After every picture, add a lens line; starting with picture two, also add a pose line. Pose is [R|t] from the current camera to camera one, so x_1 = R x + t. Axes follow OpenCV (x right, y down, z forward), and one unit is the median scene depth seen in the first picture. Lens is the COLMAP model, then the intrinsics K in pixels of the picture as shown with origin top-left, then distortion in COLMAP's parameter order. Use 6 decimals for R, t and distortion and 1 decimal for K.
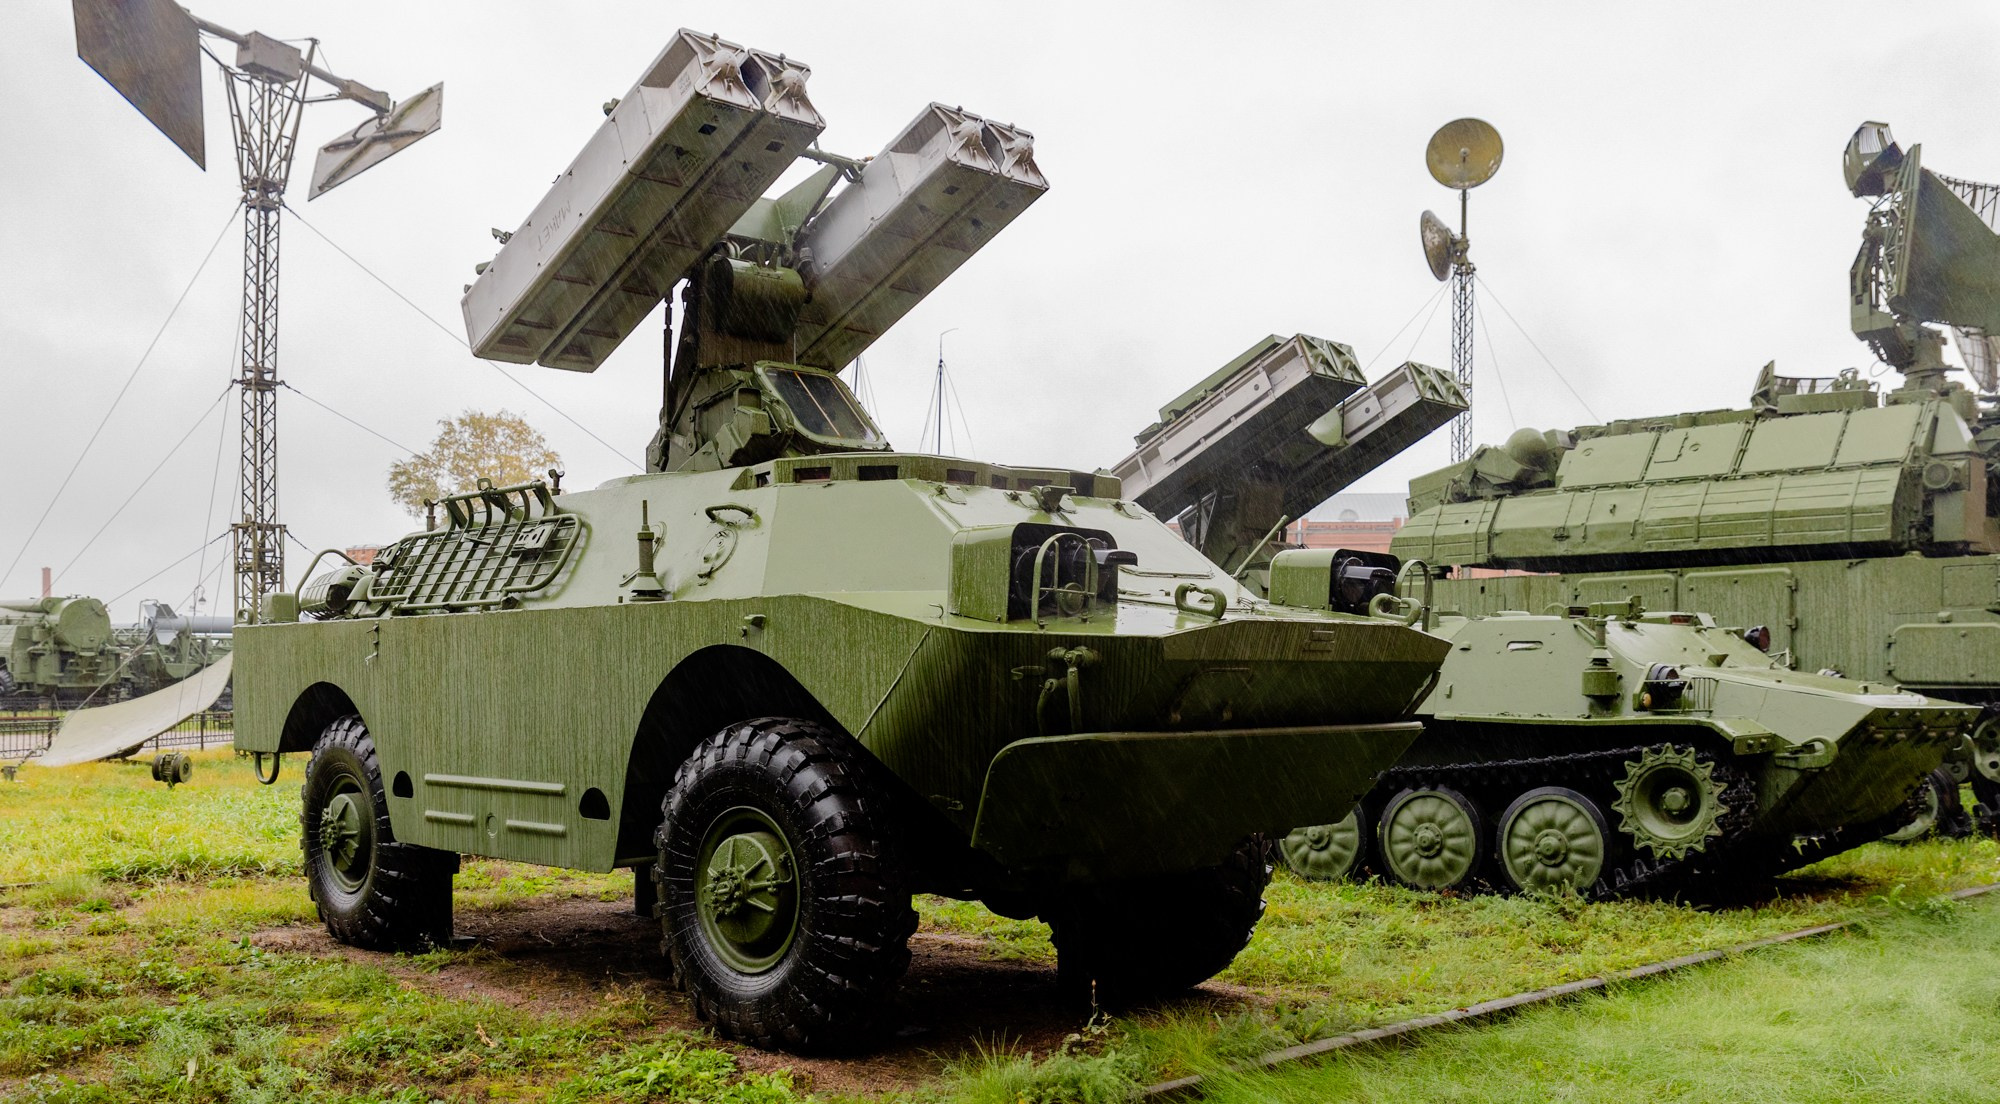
lens RADIAL K [[1699.7, 0, 1009.2], [0, 1699.7, 552.5], [0, 0, 1]] dist [-0.007117, 0.007050]
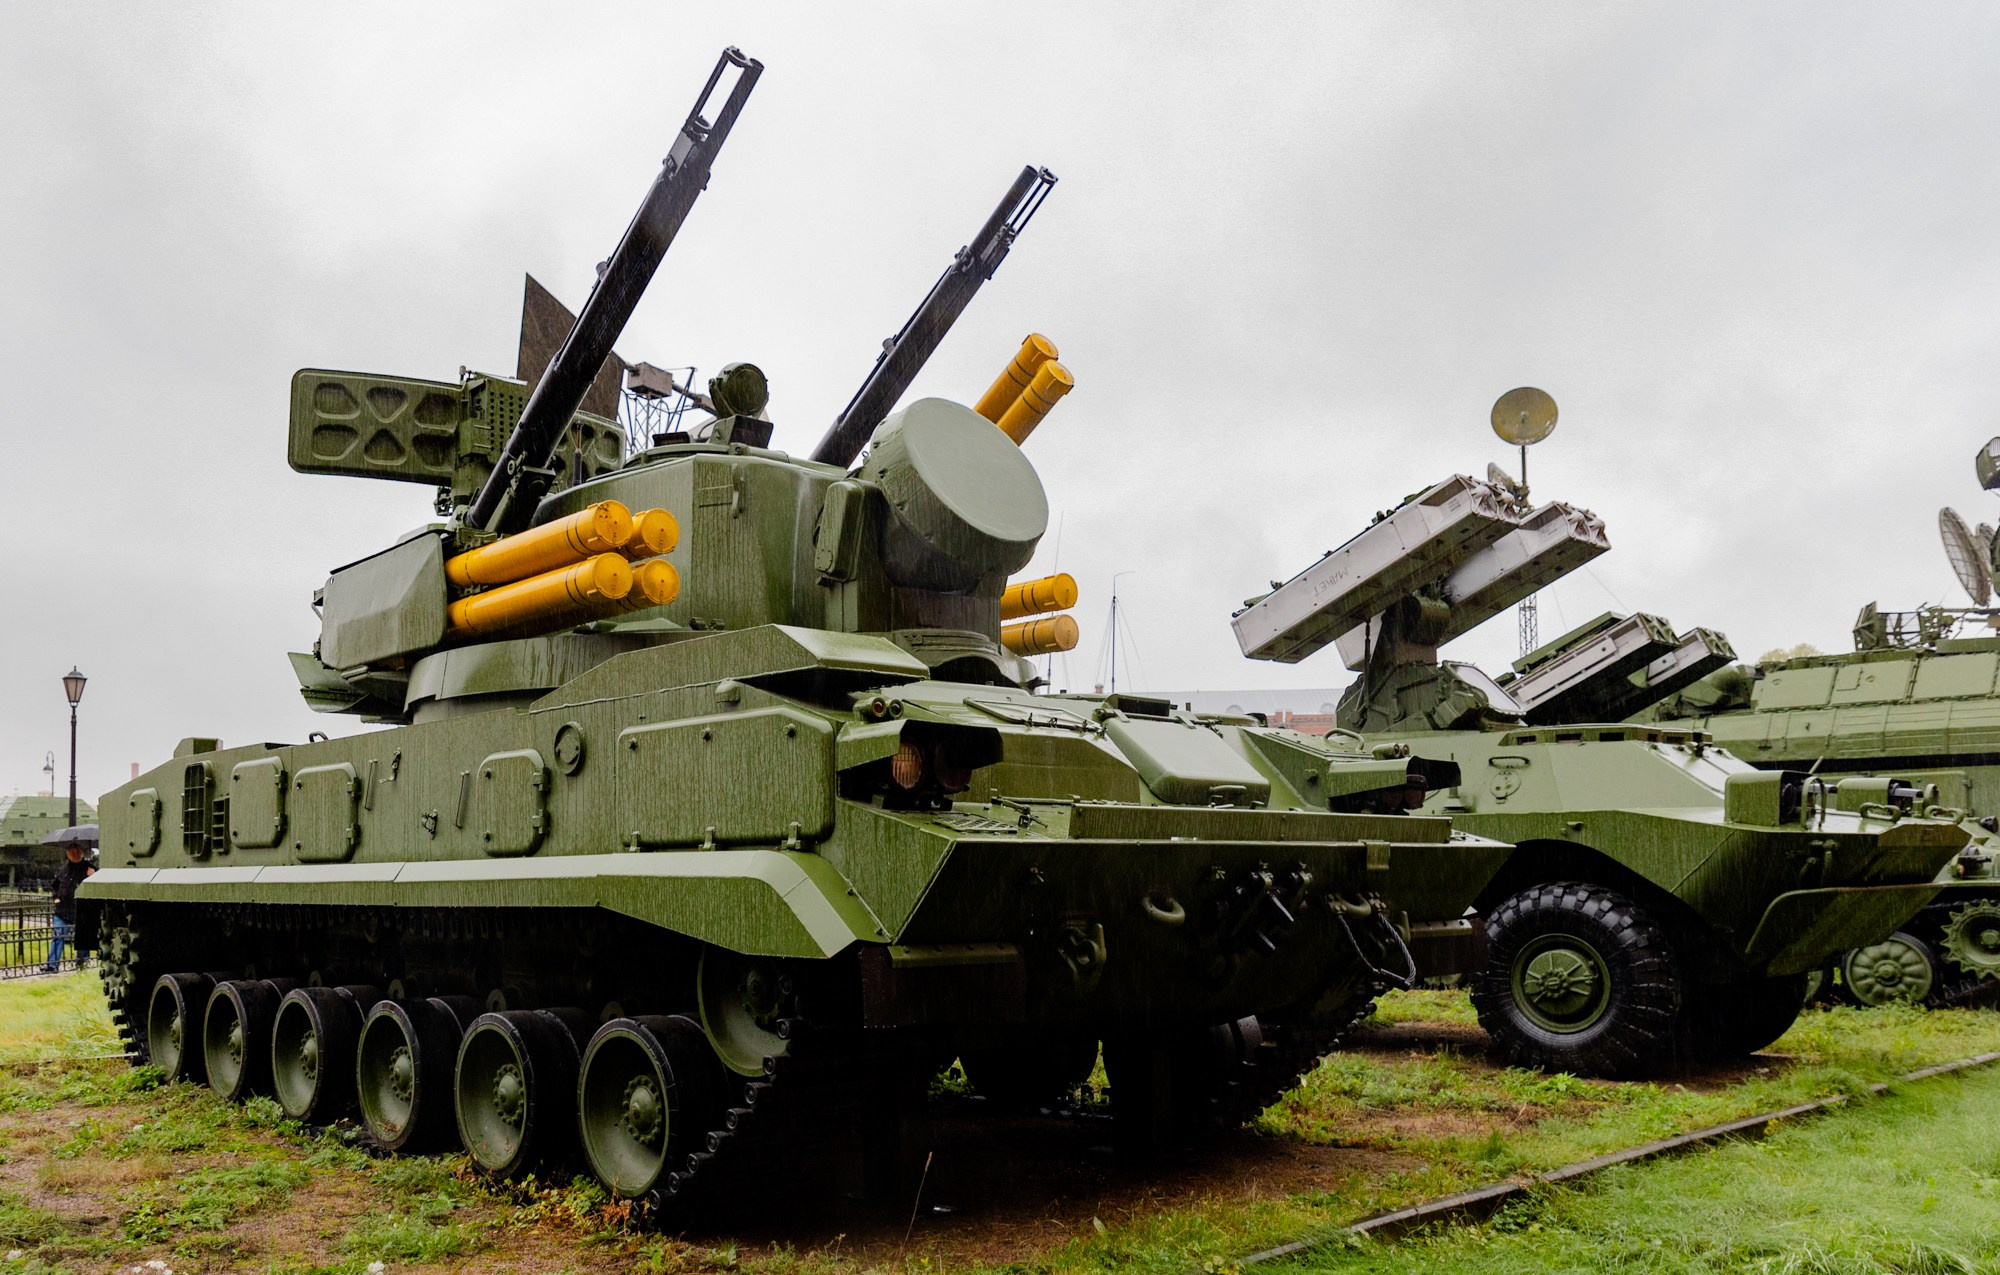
lens RADIAL K [[1484.7, 0, 996.0], [0, 1484.7, 645.7], [0, 0, 1]] dist [0.004879, 0.003635]
pose [[0.999049, -0.014248, -0.041196, -0.379487], [0.011385, 0.997557, -0.068930, -0.025542], [0.042077, 0.068395, 0.996771, -0.312616]]
